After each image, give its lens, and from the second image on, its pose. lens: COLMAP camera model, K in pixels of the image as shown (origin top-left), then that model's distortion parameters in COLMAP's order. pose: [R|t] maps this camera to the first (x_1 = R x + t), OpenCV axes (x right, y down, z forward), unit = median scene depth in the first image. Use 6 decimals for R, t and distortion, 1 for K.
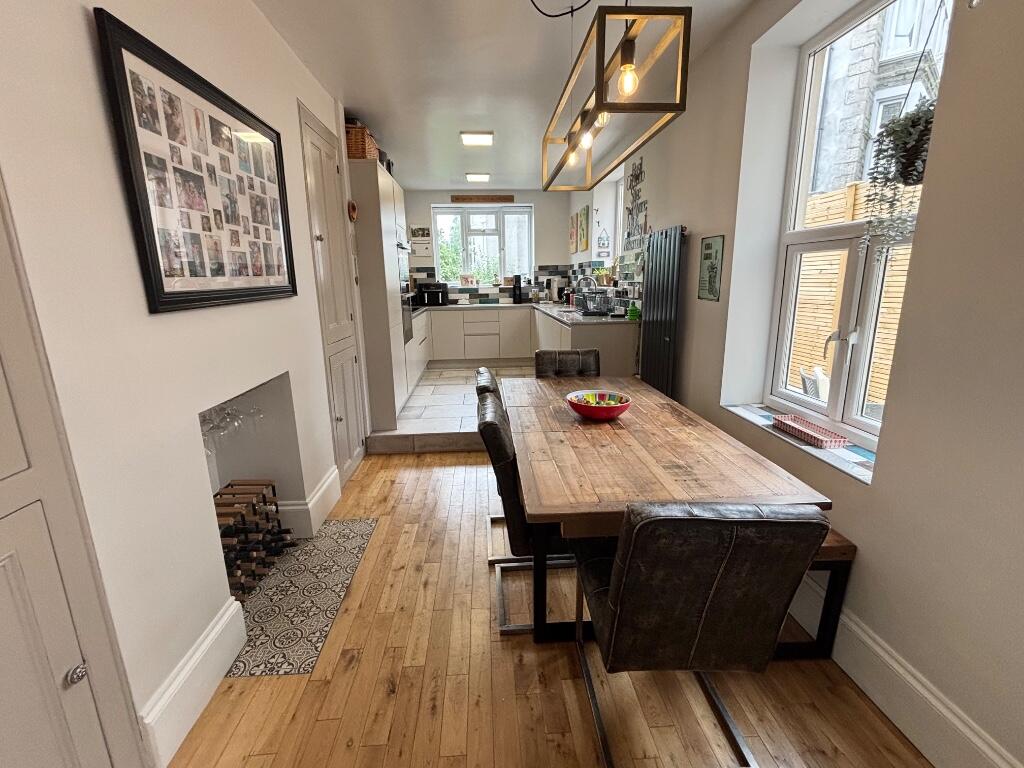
lens RADIAL K [[458.1, 0, 506.8], [0, 458.1, 394.2], [0, 0, 1]] dist [0.000207, -0.002102]
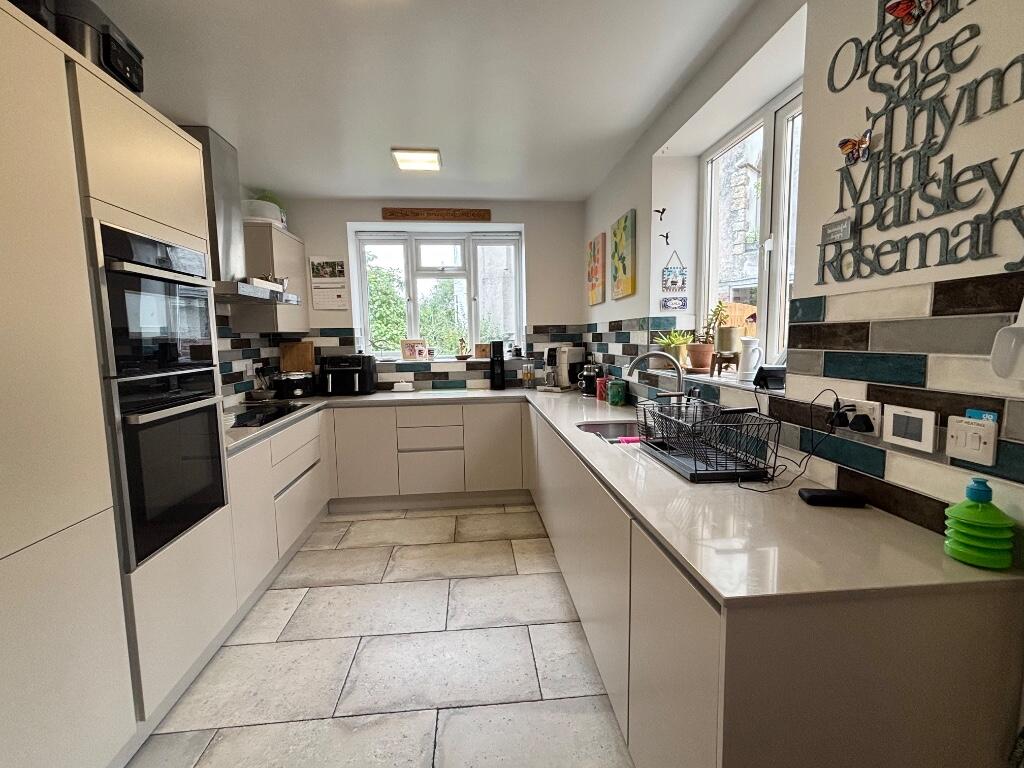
lens RADIAL K [[458.1, 0, 508.8], [0, 458.1, 383.8], [0, 0, 1]] dist [0.000207, -0.002102]
pose [[0.999510, -0.002564, 0.031211, 0.020033], [0.007011, 0.989664, -0.143234, -0.127876], [-0.030521, 0.143383, 0.989197, 0.448855]]
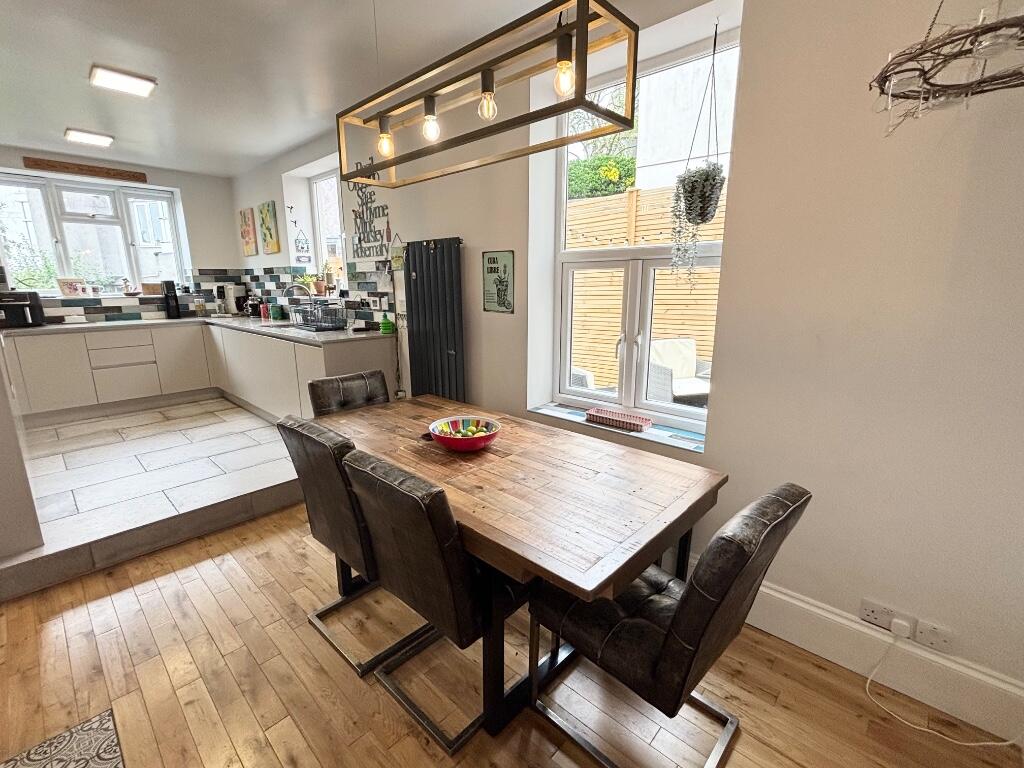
lens RADIAL K [[458.1, 0, 510.5], [0, 458.1, 388.1], [0, 0, 1]] dist [0.000207, -0.002102]
pose [[0.720715, -0.142721, 0.678381, -0.108422], [0.159574, 0.986454, 0.038003, -0.028227], [-0.674616, 0.080862, 0.733727, 0.095158]]
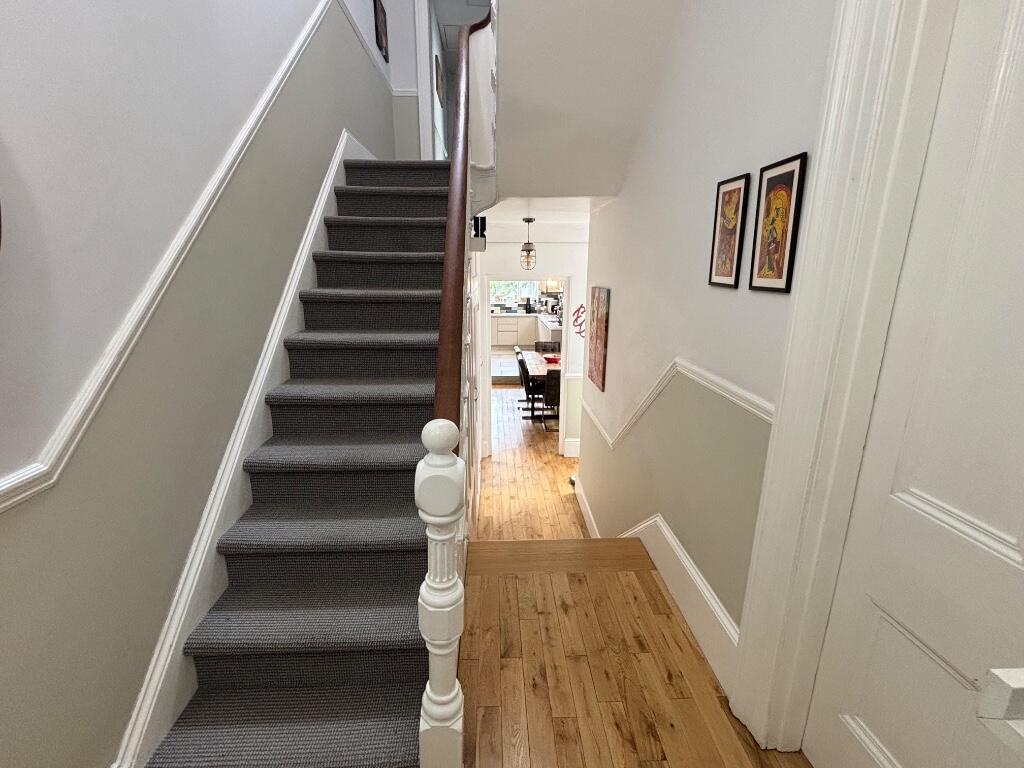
lens RADIAL K [[458.1, 0, 506.8], [0, 458.1, 385.3], [0, 0, 1]] dist [0.000207, -0.002102]
pose [[0.999613, 0.022623, -0.016206, -0.024291], [-0.022555, 0.999736, 0.004324, 0.070279], [0.016299, -0.003957, 0.999859, -0.761474]]
